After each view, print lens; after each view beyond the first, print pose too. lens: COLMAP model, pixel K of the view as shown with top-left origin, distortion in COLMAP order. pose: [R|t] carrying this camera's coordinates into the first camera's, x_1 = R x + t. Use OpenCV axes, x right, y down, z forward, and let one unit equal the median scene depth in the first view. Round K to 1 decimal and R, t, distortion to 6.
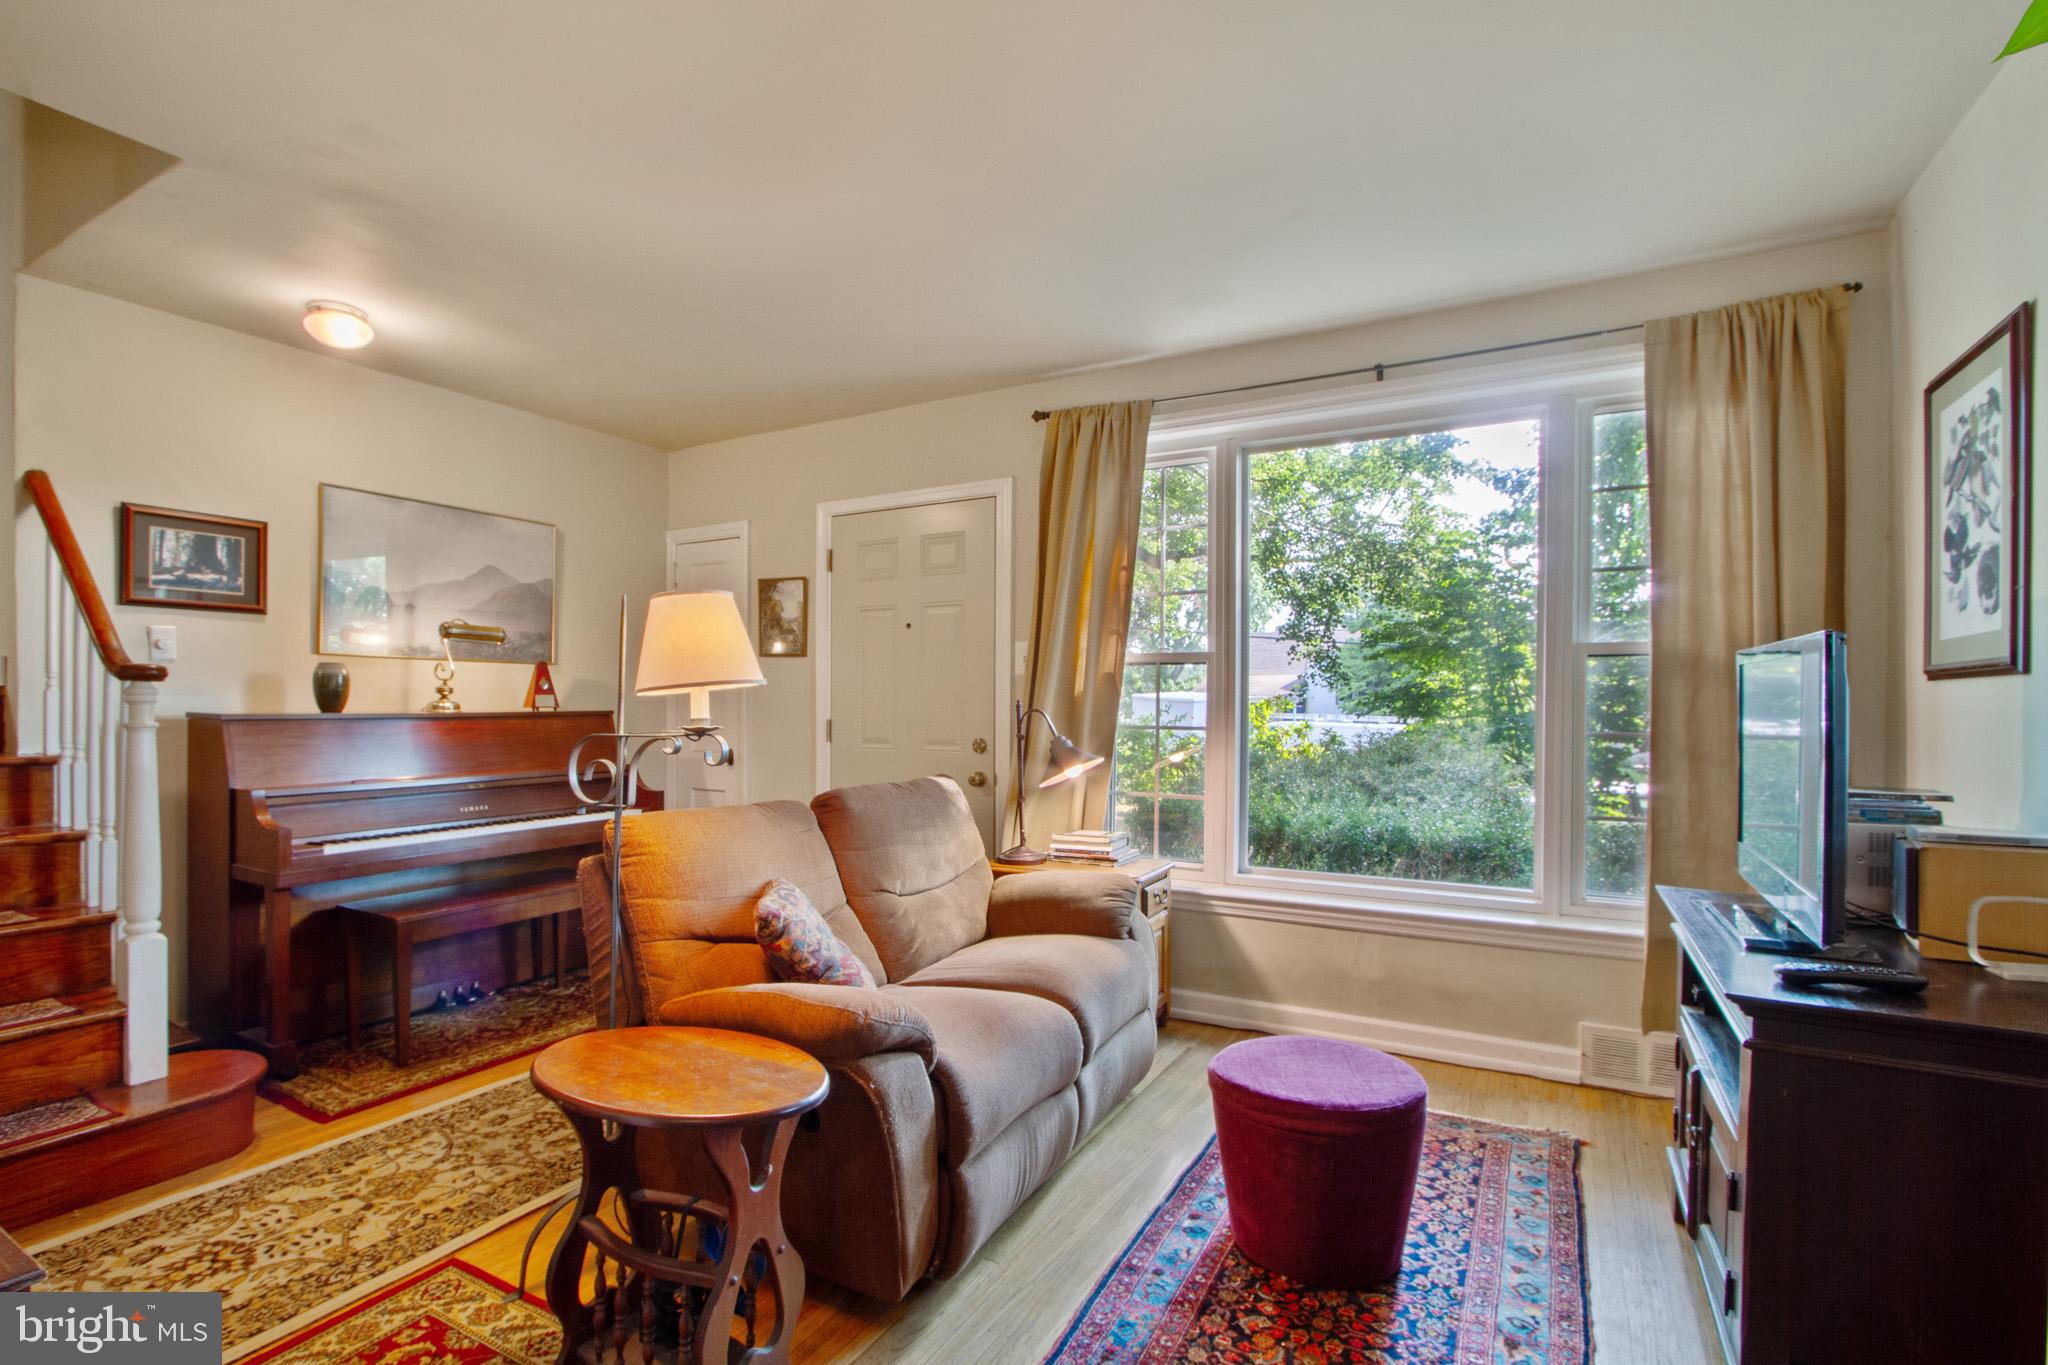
lens RADIAL K [[942.6, 0, 1024.0], [0, 942.6, 682.5], [0, 0, 1]] dist [-0.026496, 0.006841]
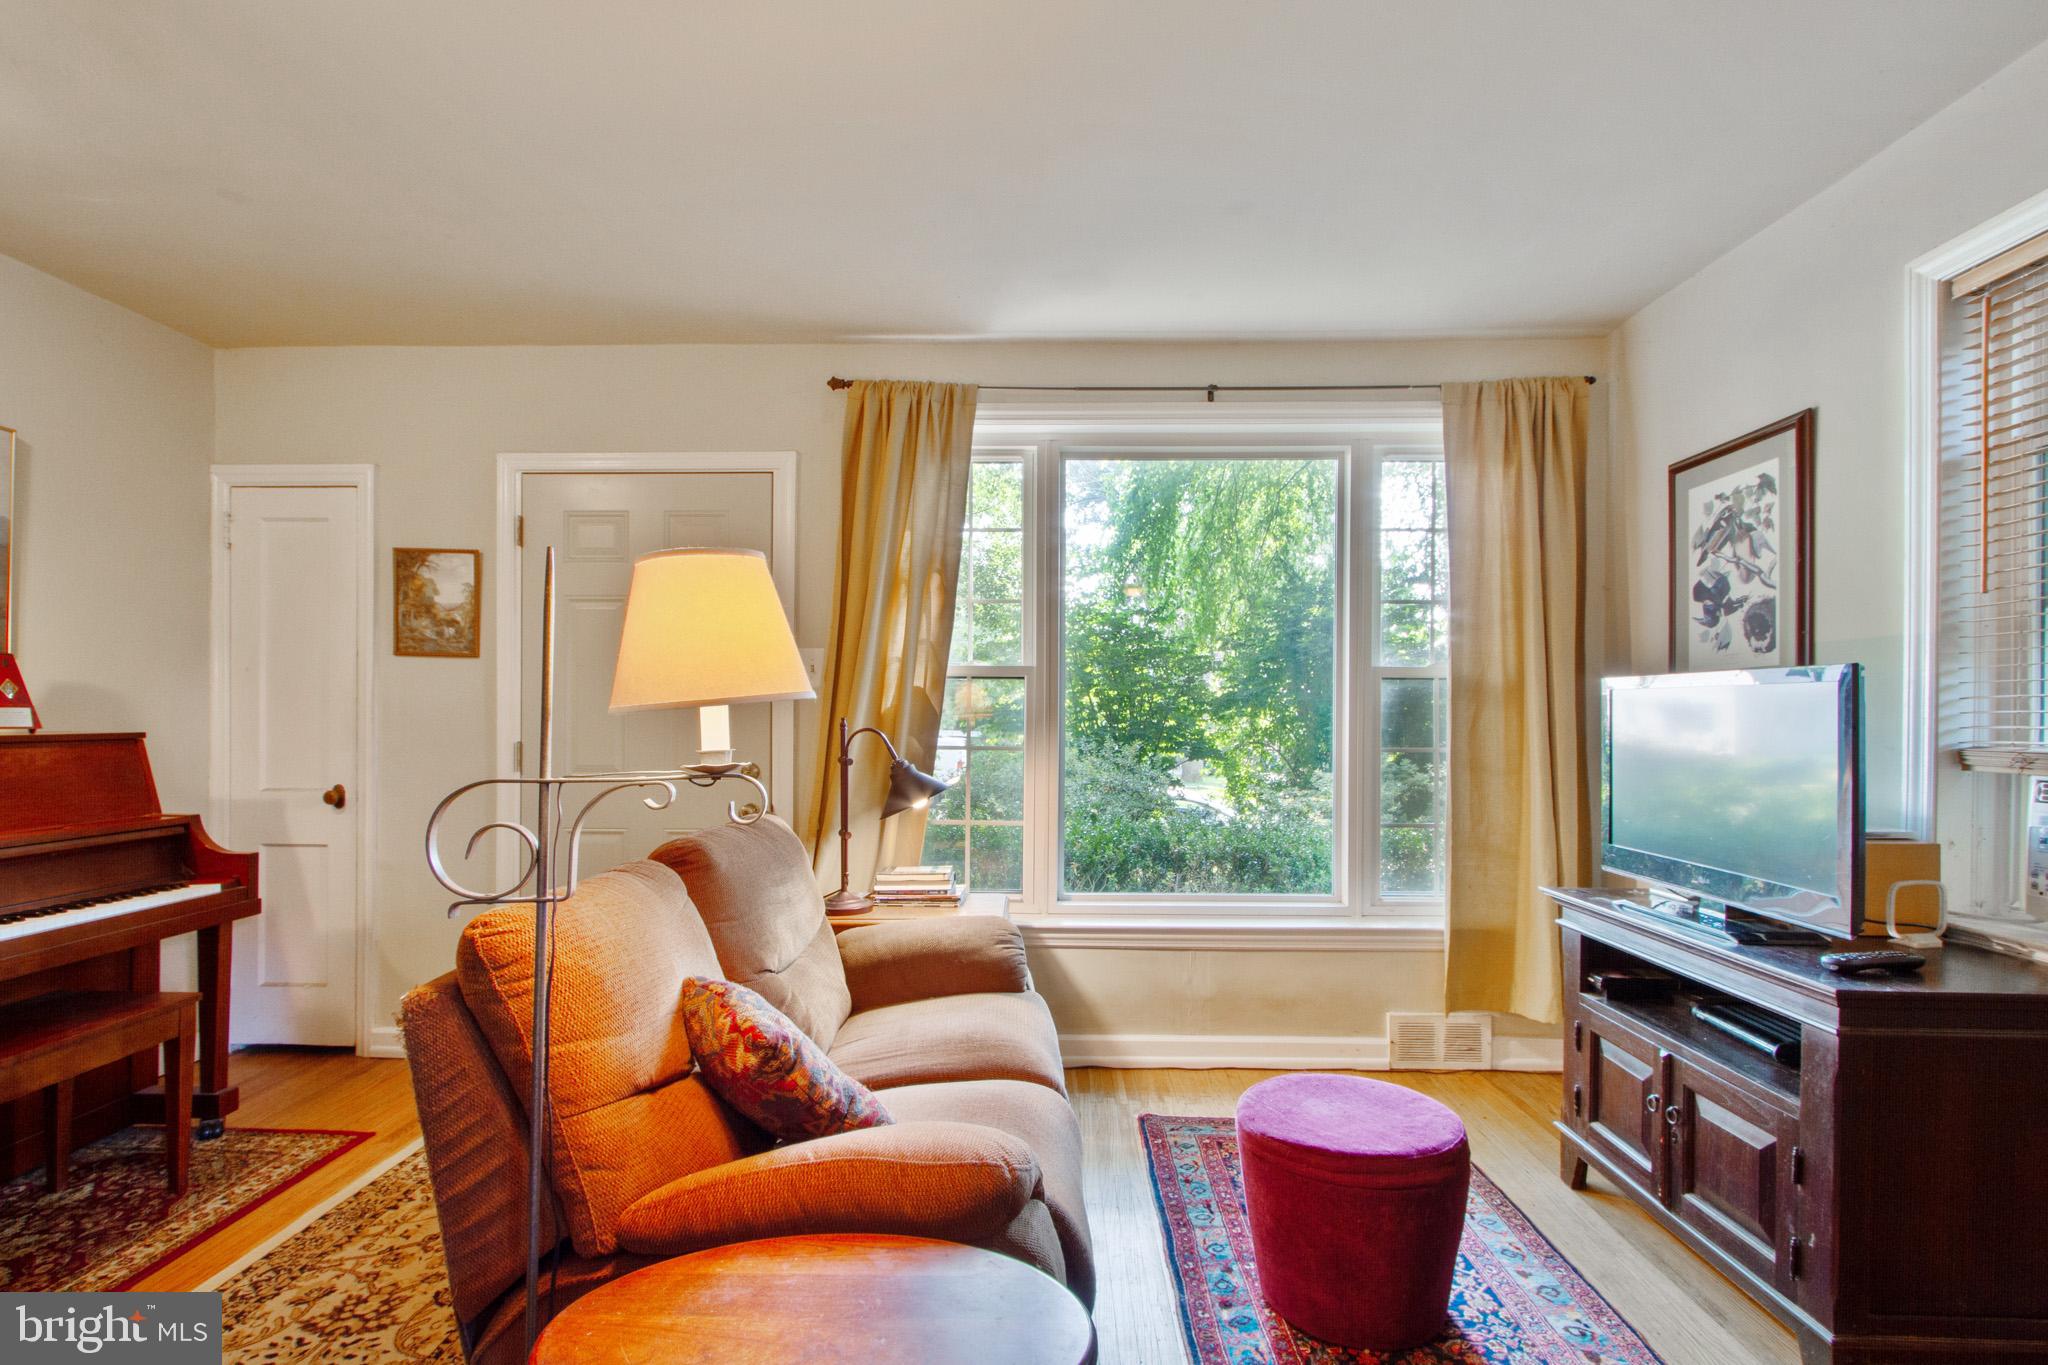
lens RADIAL K [[939.2, 0, 1024.1], [0, 939.2, 698.1], [0, 0, 1]] dist [0.002181, -0.000059]
pose [[0.886935, 0.010281, 0.461781, -0.295313], [-0.011324, 0.999936, -0.000514, -0.000101], [-0.461756, -0.004773, 0.886994, 0.219015]]
